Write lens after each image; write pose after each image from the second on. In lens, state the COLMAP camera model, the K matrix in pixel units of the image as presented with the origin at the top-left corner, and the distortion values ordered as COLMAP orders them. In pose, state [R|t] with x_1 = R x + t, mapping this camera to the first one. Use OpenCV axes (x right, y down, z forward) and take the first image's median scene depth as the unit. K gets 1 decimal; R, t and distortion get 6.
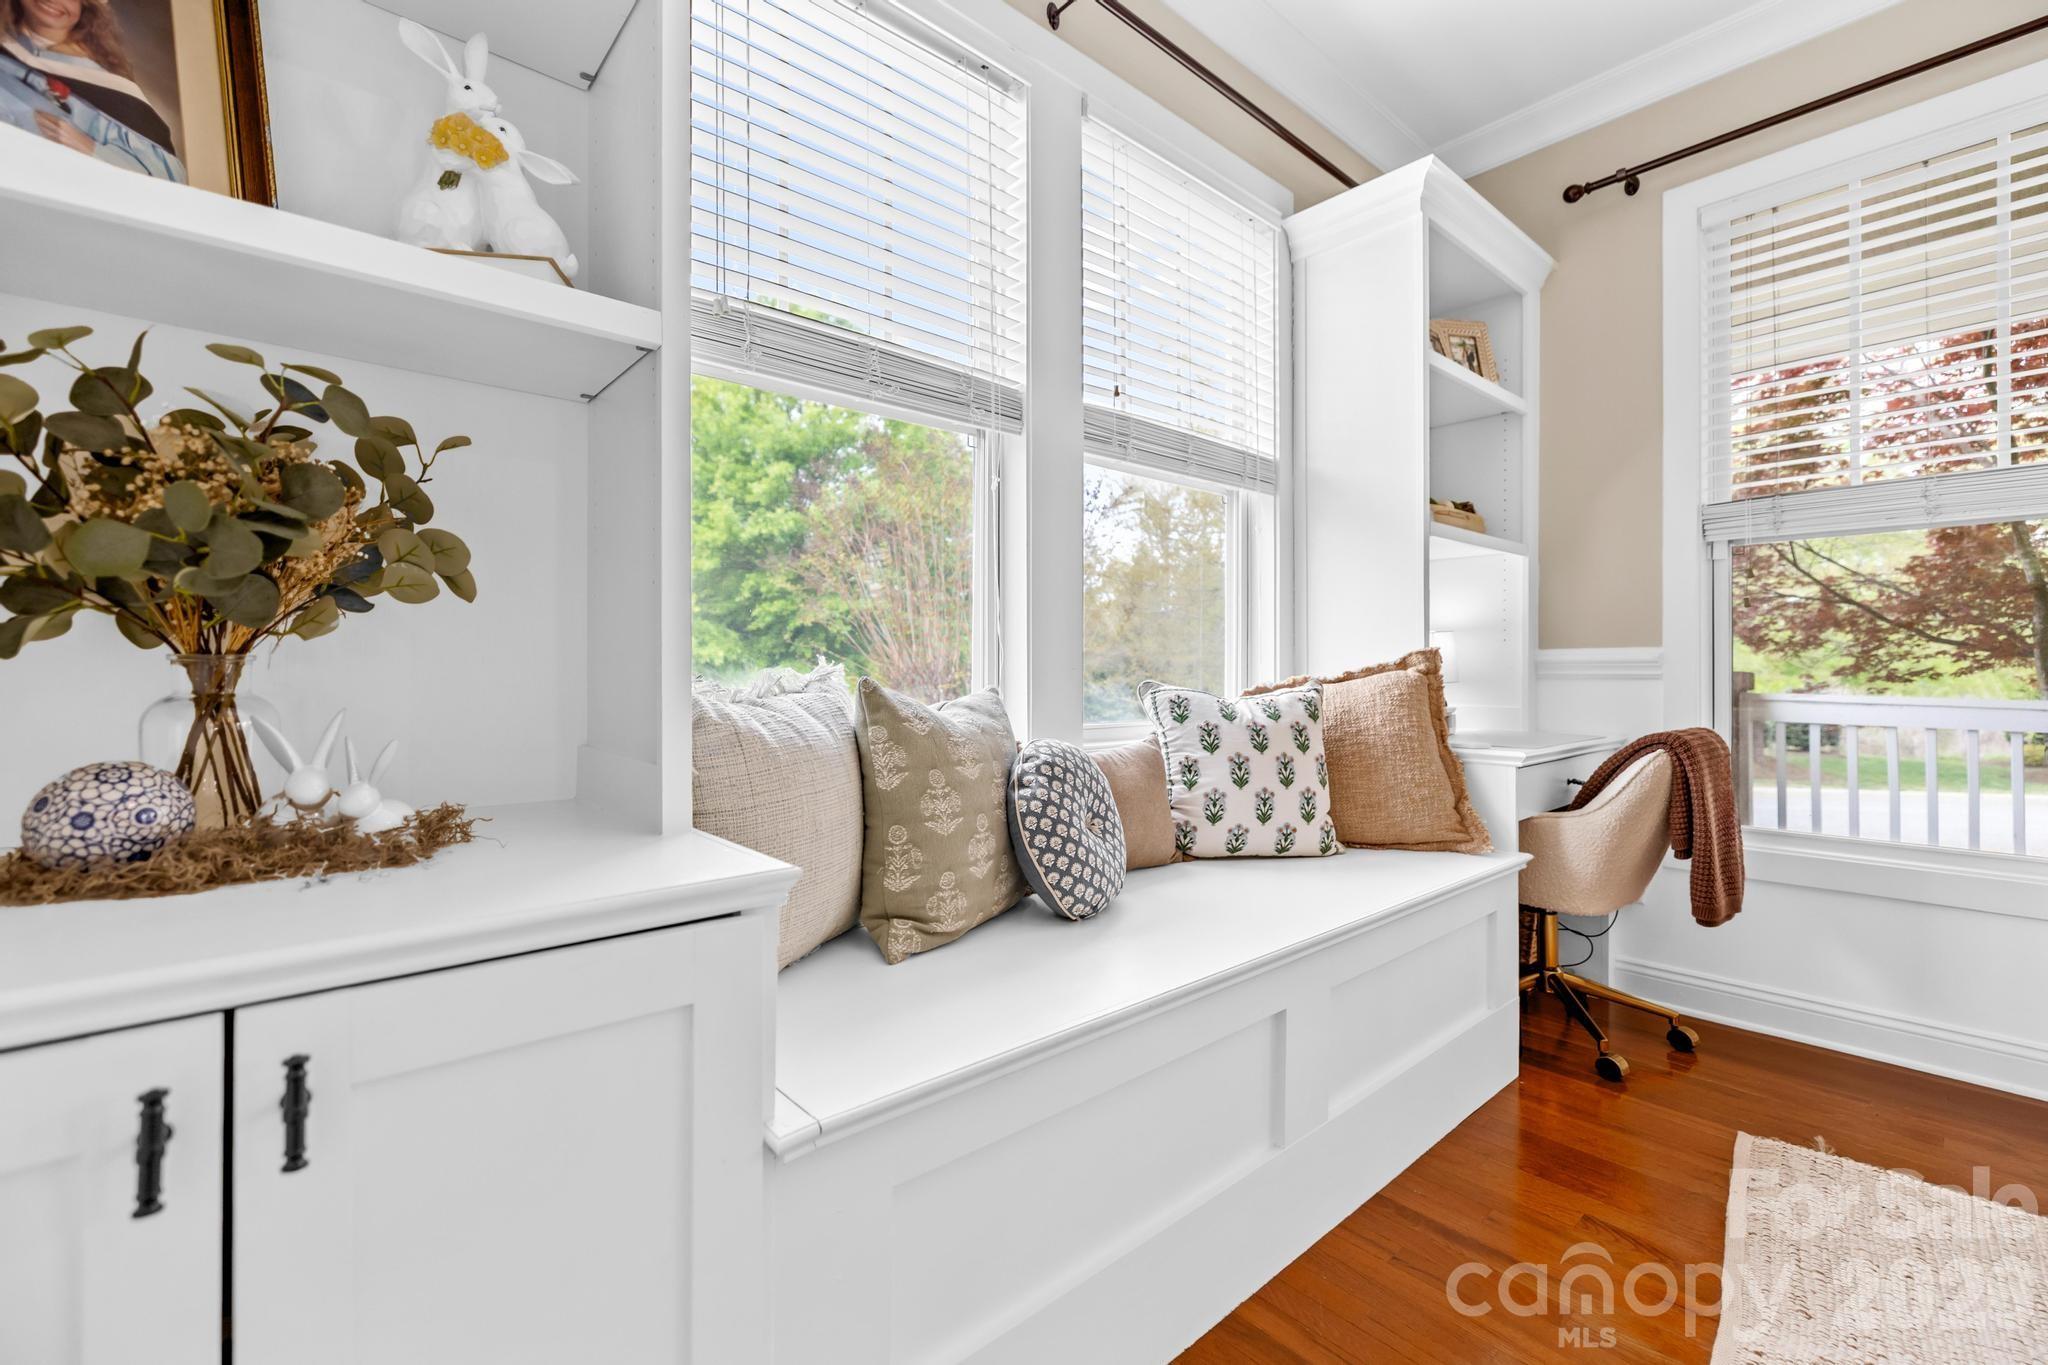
lens RADIAL K [[870.7, 0, 1028.1], [0, 870.7, 671.0], [0, 0, 1]] dist [-0.000645, 0.000254]
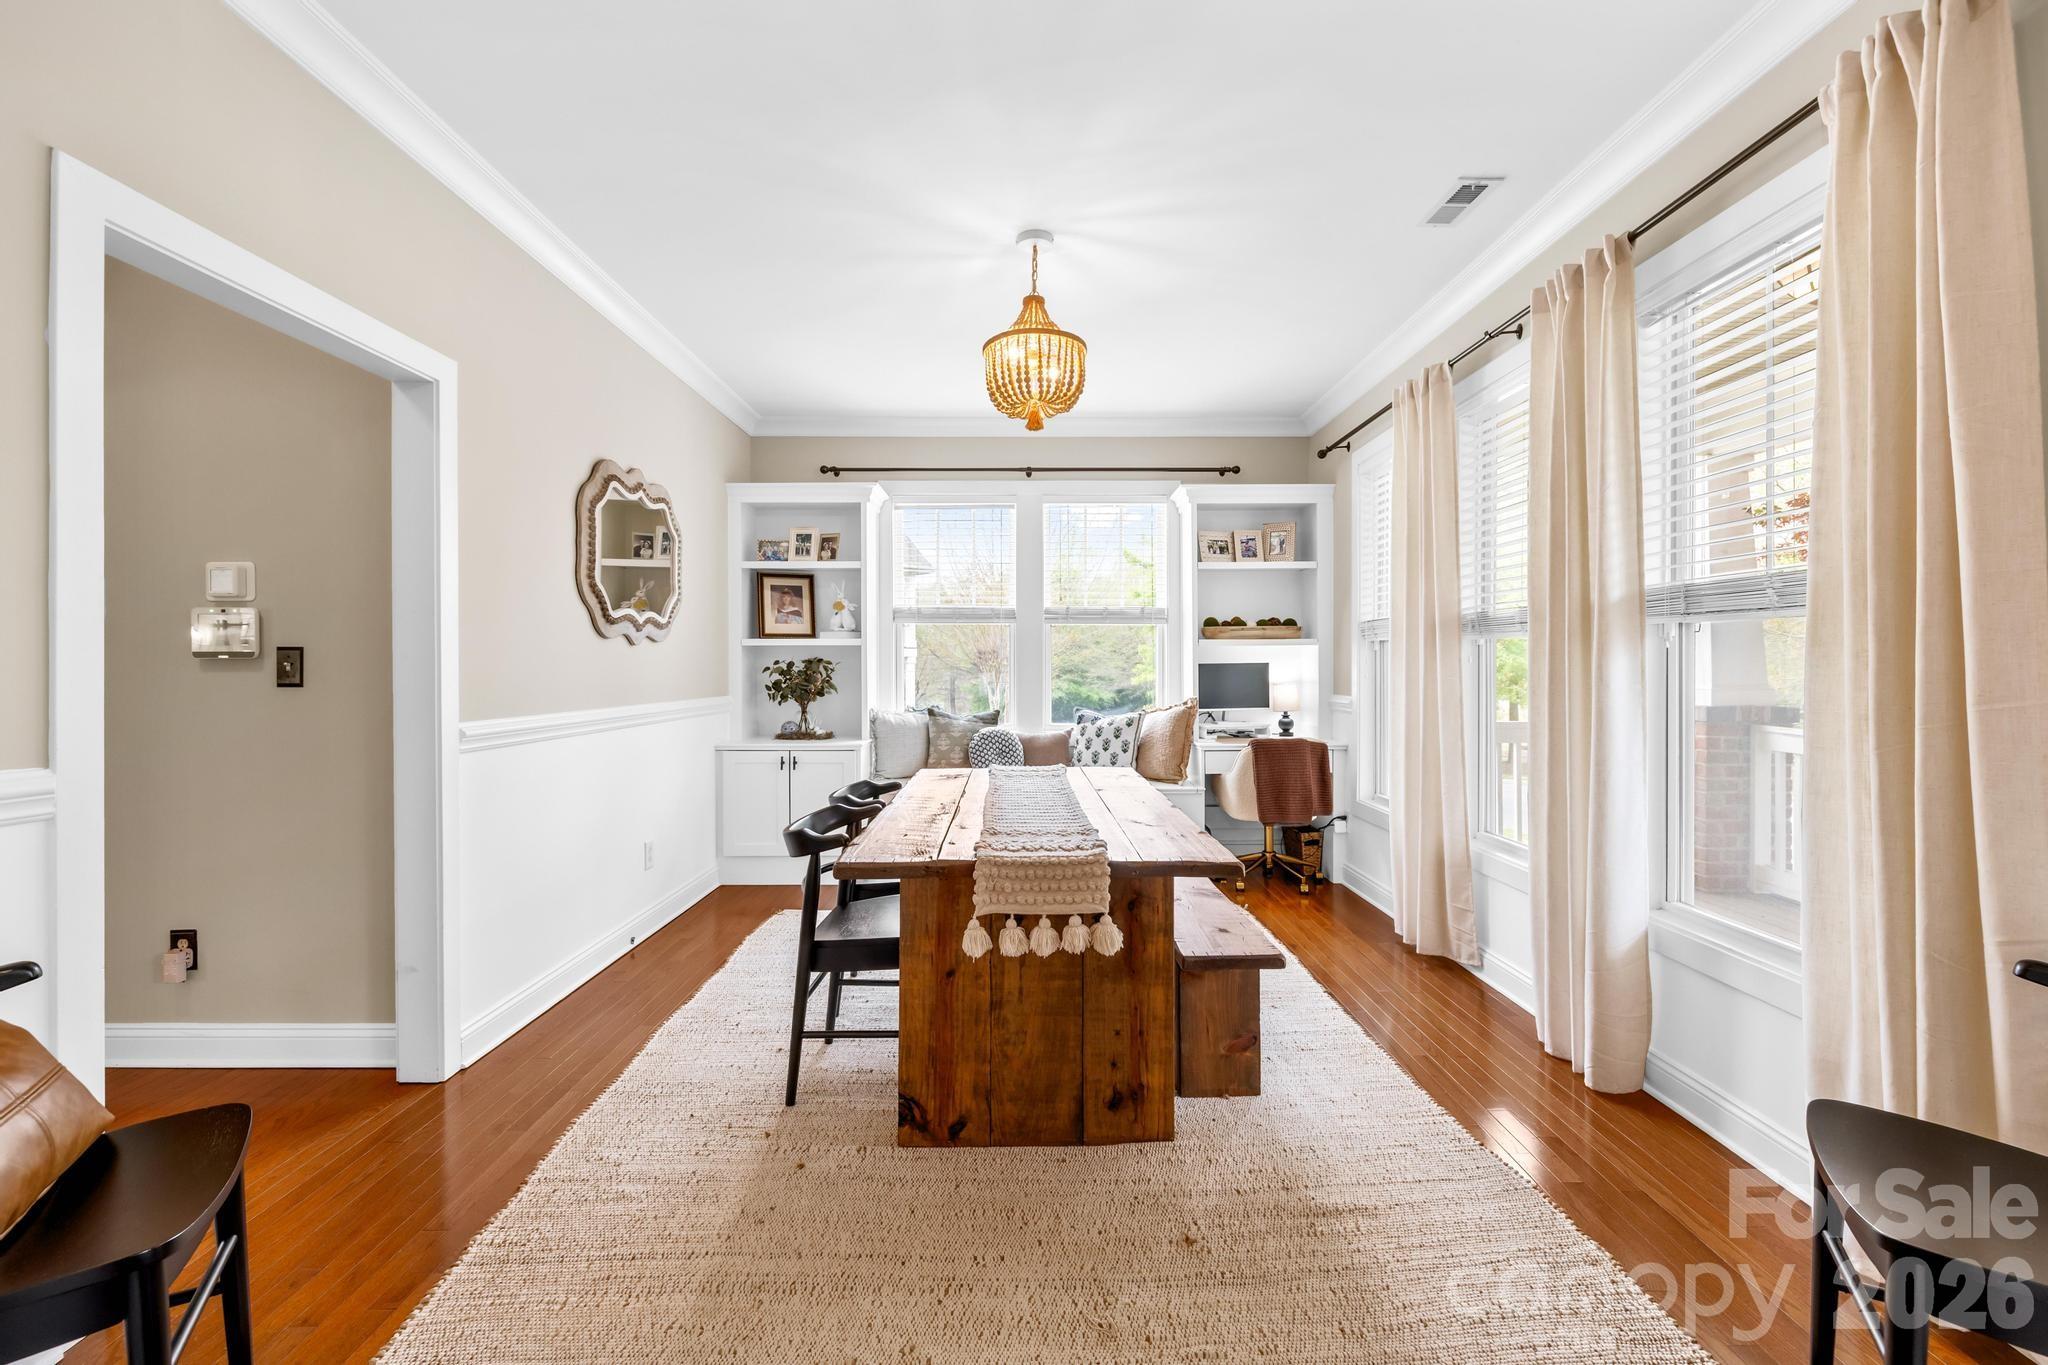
lens RADIAL K [[881.0, 0, 1019.8], [0, 881.0, 656.1], [0, 0, 1]] dist [-0.000917, 0.000400]
pose [[0.749218, -0.004005, -0.662311, 4.294178], [0.002270, 0.999991, -0.003479, -0.331321], [0.662320, 0.001103, 0.749221, -2.629542]]
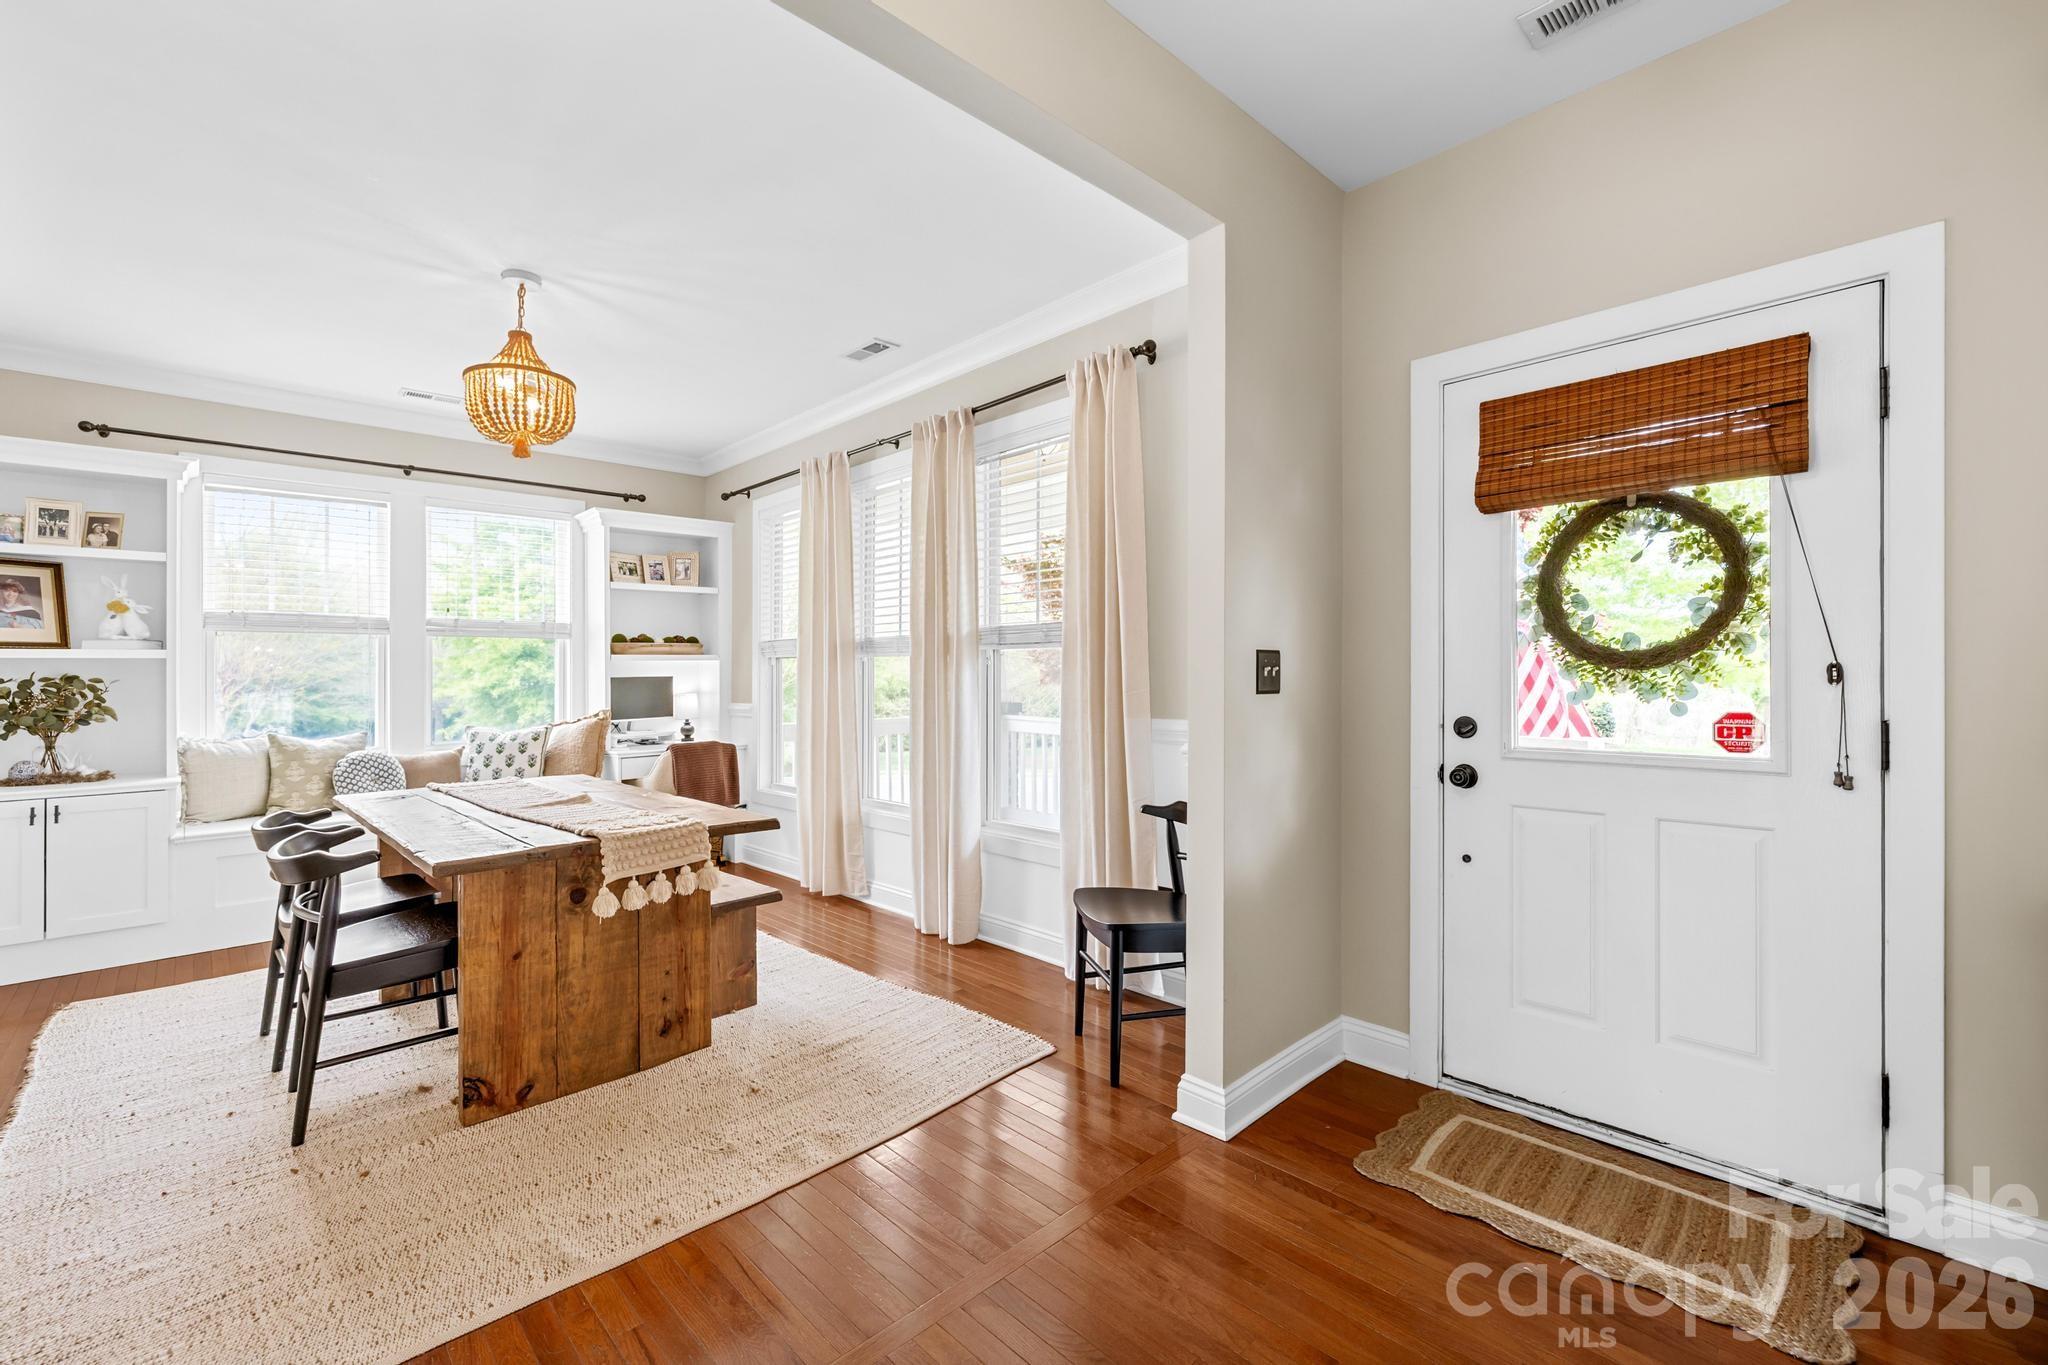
lens RADIAL K [[870.7, 0, 1028.1], [0, 870.7, 671.0], [0, 0, 1]] dist [-0.000645, 0.000254]
pose [[0.999128, -0.007184, 0.041129, 3.986181], [0.007090, 0.999972, 0.002410, -0.337913], [-0.041145, -0.002116, 0.999151, -3.751926]]
